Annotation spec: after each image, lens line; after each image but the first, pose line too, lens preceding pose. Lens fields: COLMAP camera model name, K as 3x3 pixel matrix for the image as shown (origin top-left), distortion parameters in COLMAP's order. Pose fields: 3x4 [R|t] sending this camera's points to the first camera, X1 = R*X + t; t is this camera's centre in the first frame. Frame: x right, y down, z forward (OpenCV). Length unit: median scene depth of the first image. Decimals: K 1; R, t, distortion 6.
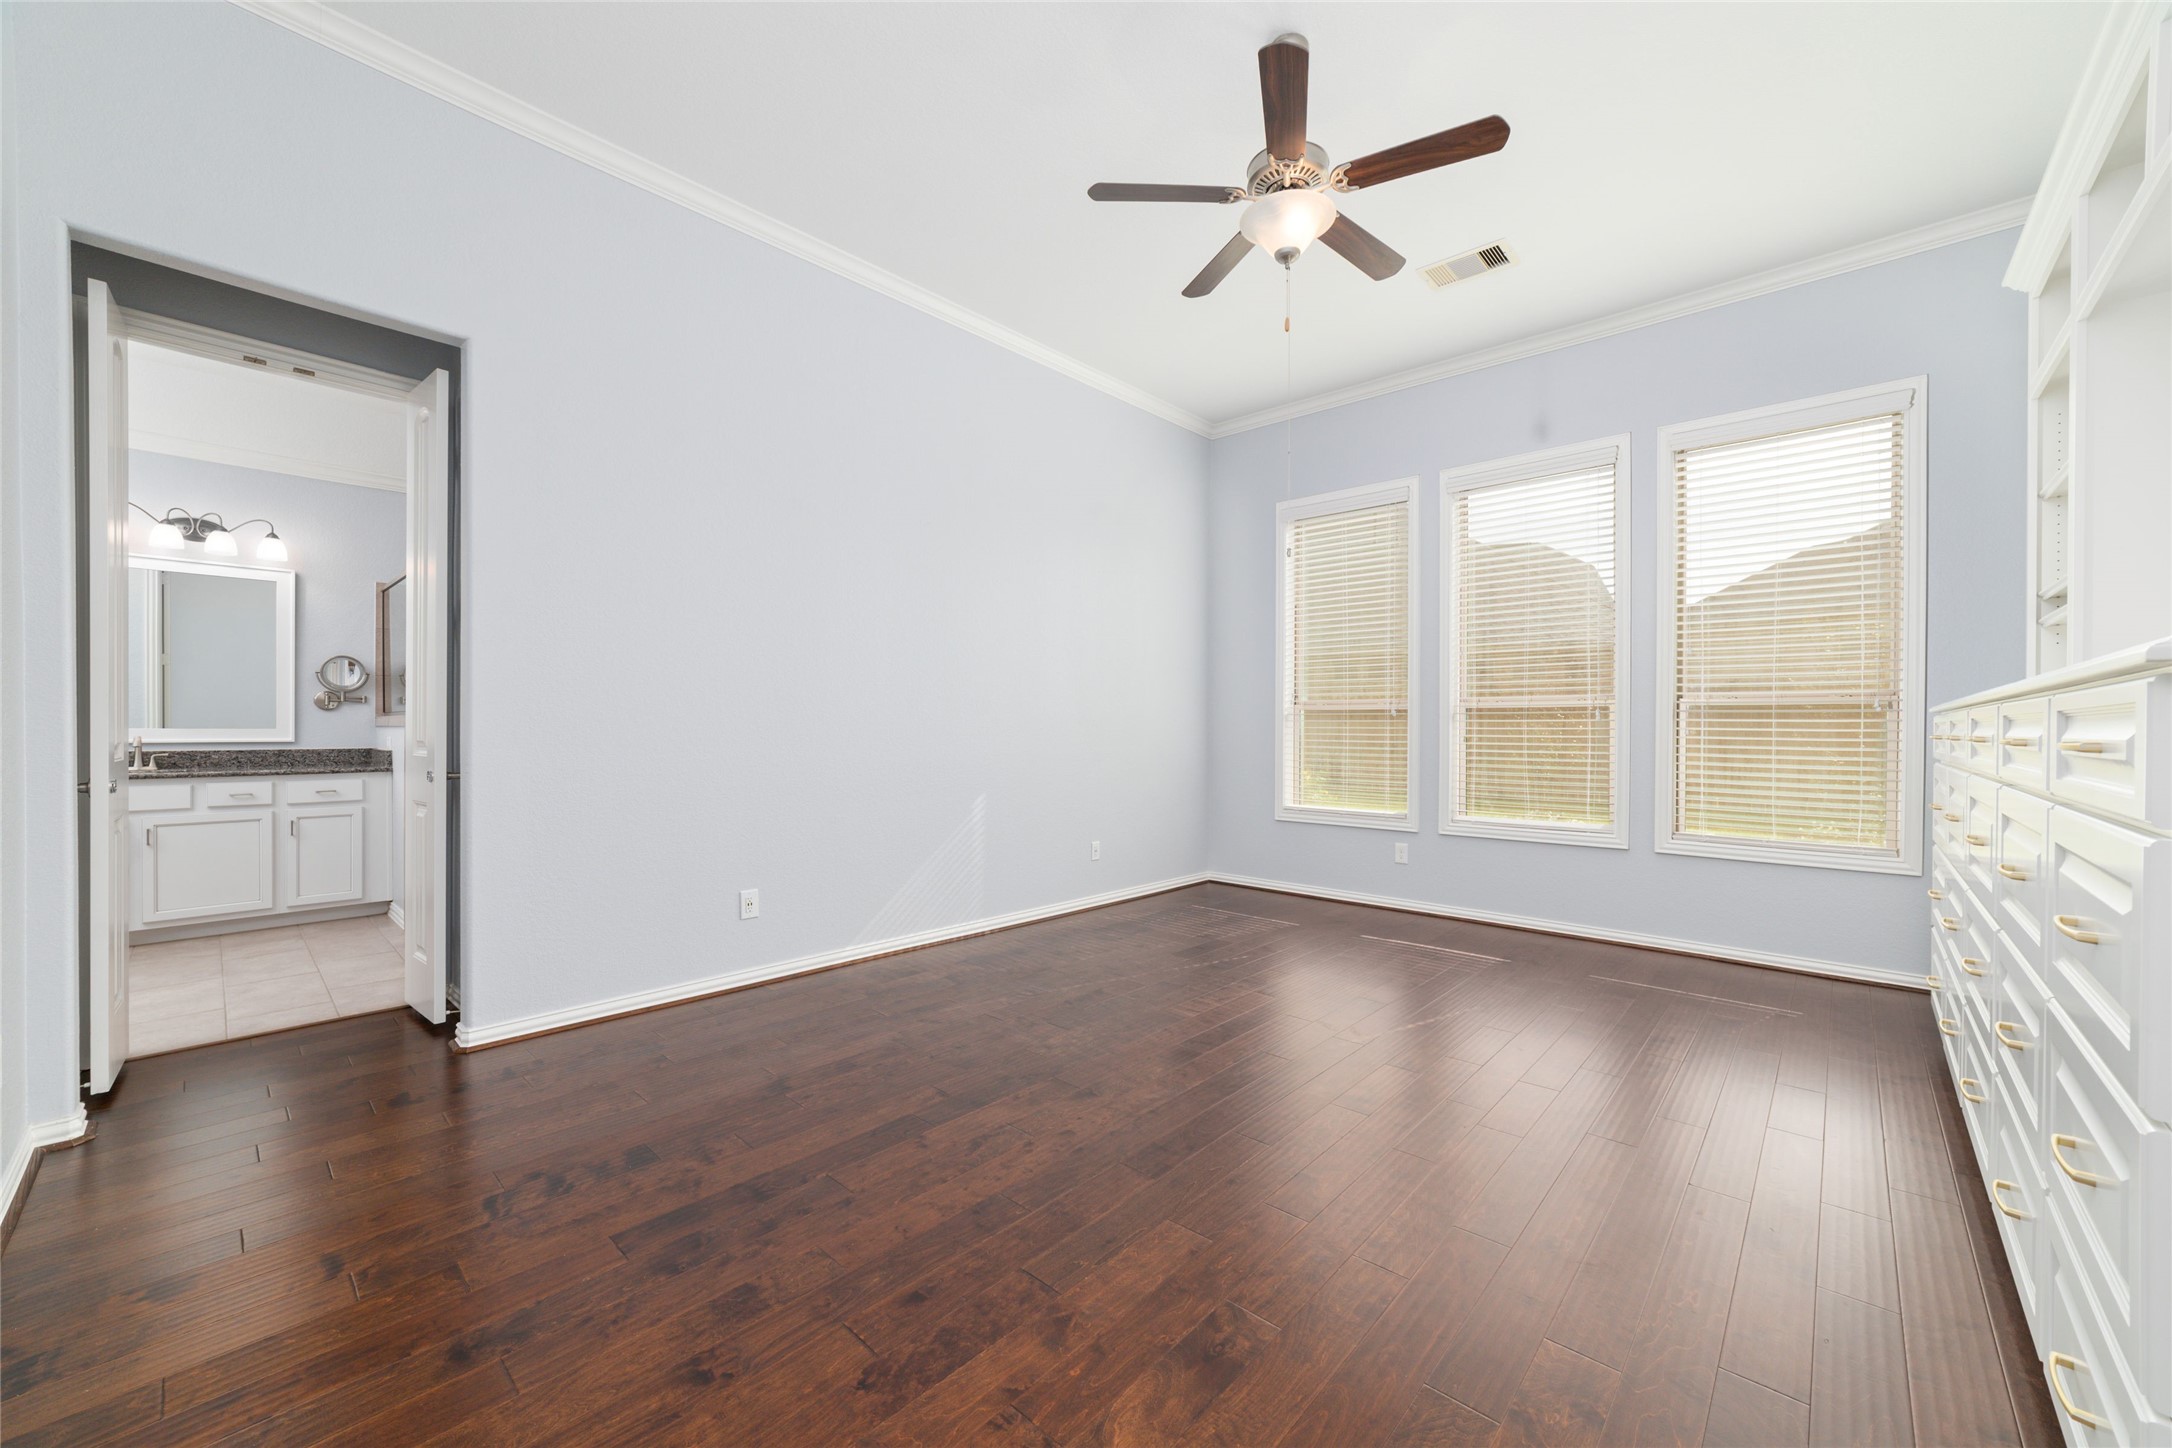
lens RADIAL K [[826.8, 0, 1091.6], [0, 826.8, 731.3], [0, 0, 1]] dist [-0.004980, 0.000098]
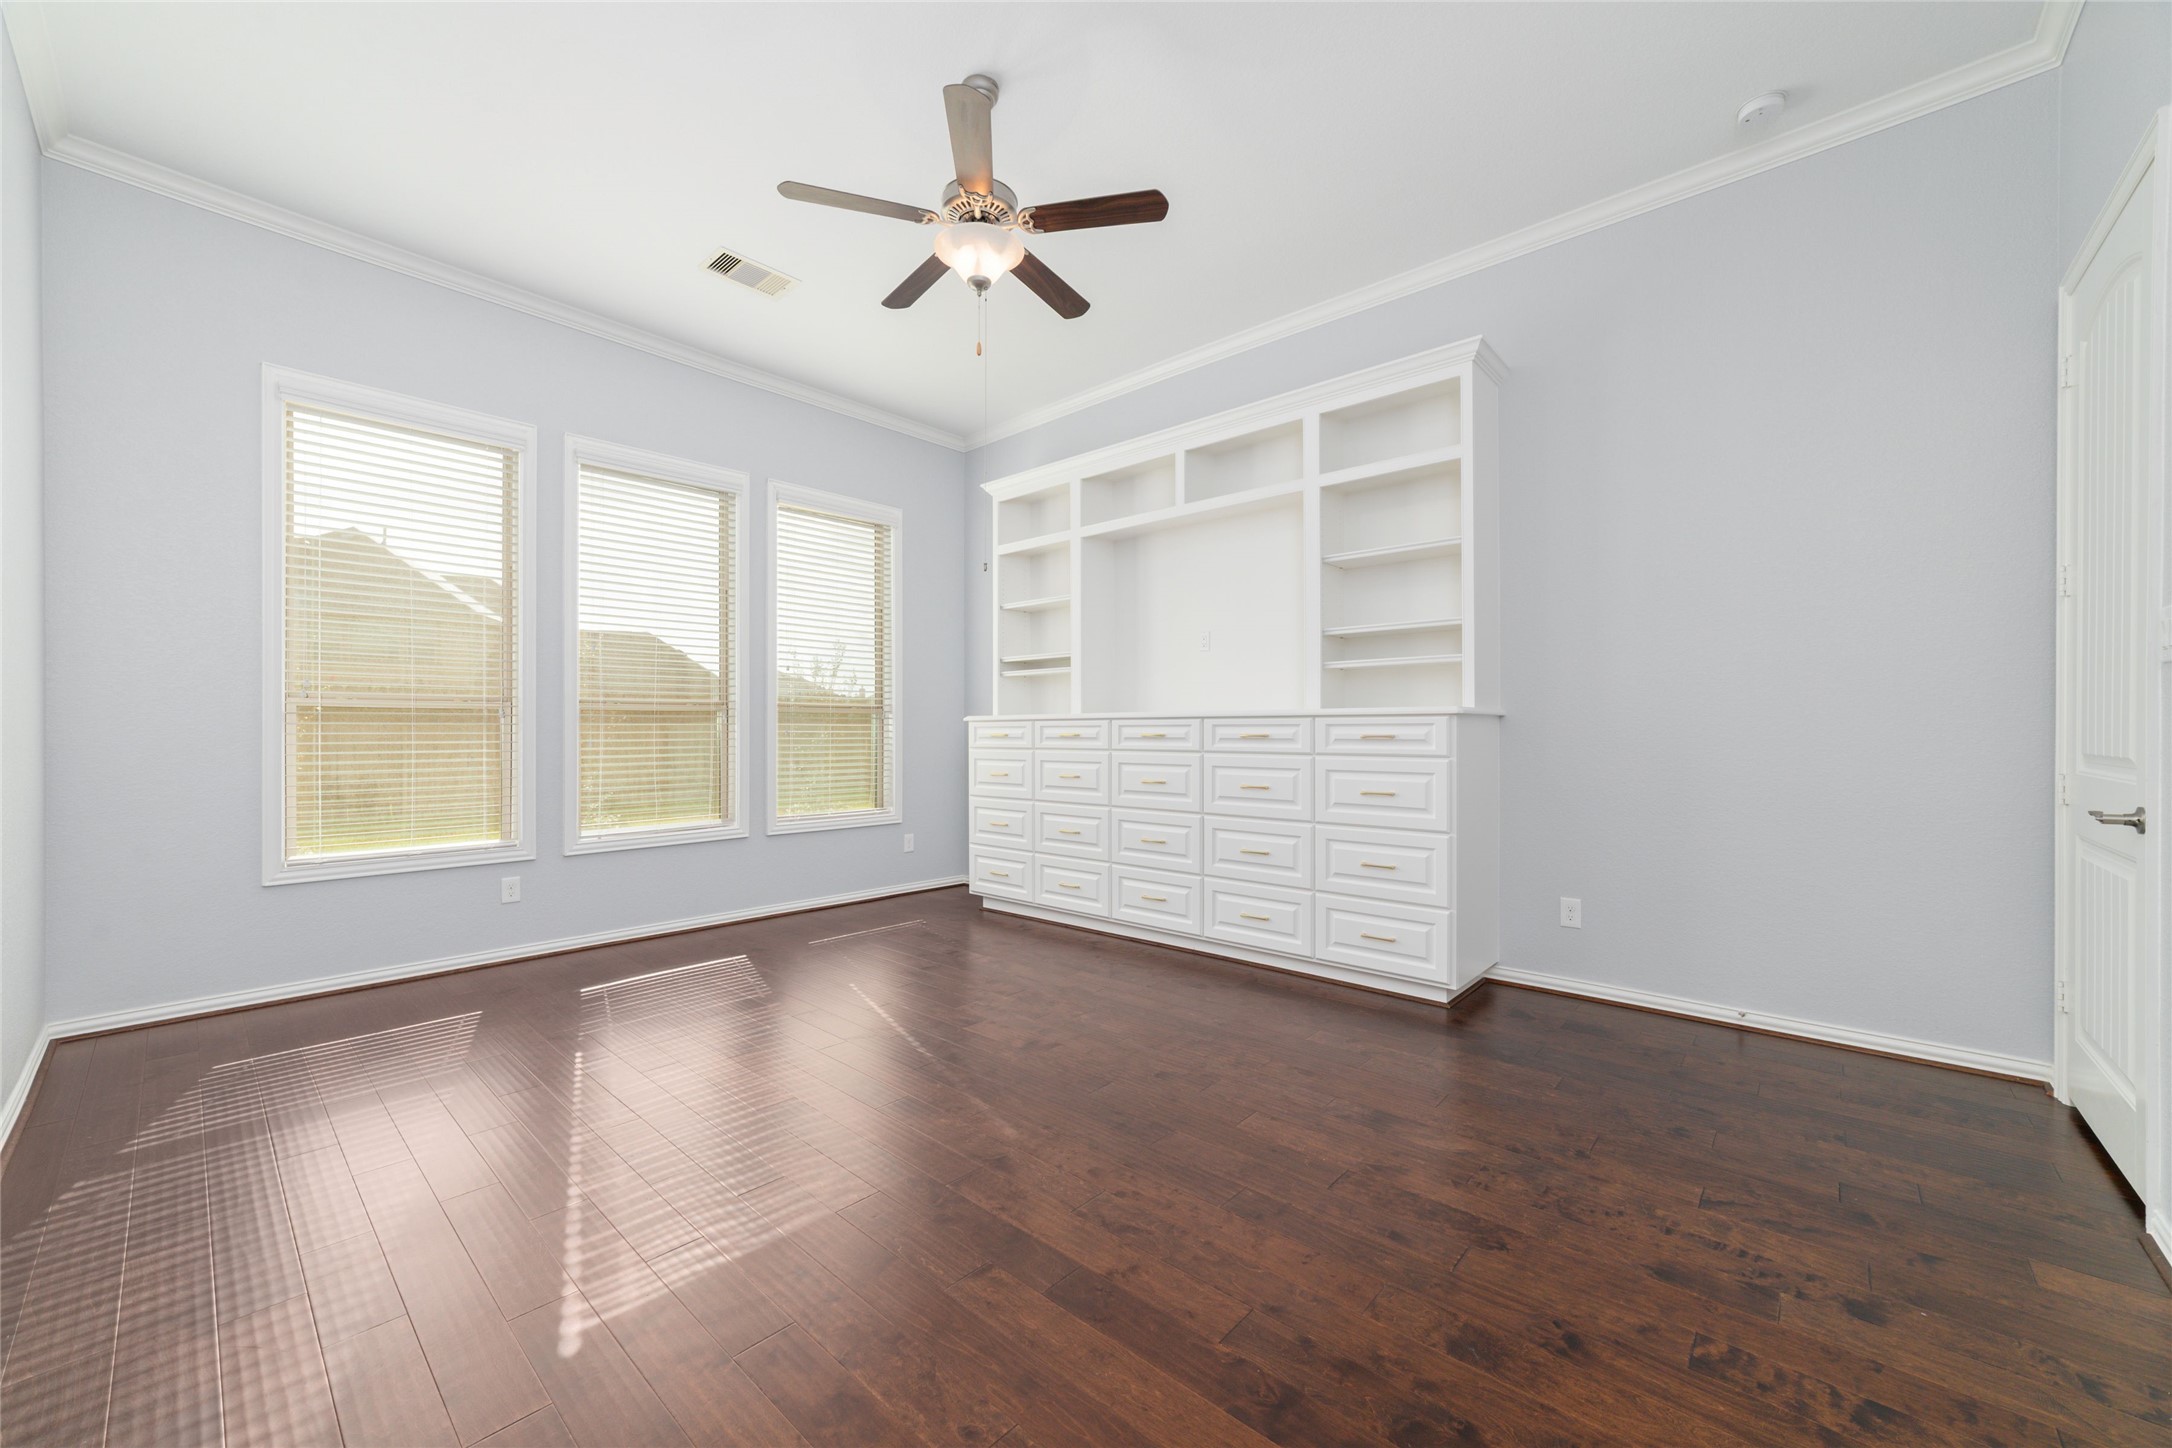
lens RADIAL K [[826.8, 0, 1091.6], [0, 826.8, 731.3], [0, 0, 1]] dist [-0.004980, 0.000098]
pose [[-0.010181, -0.001758, 0.999947, -0.976347], [0.005122, 0.999985, 0.001811, -0.007462], [-0.999935, 0.005141, -0.010172, 1.038350]]
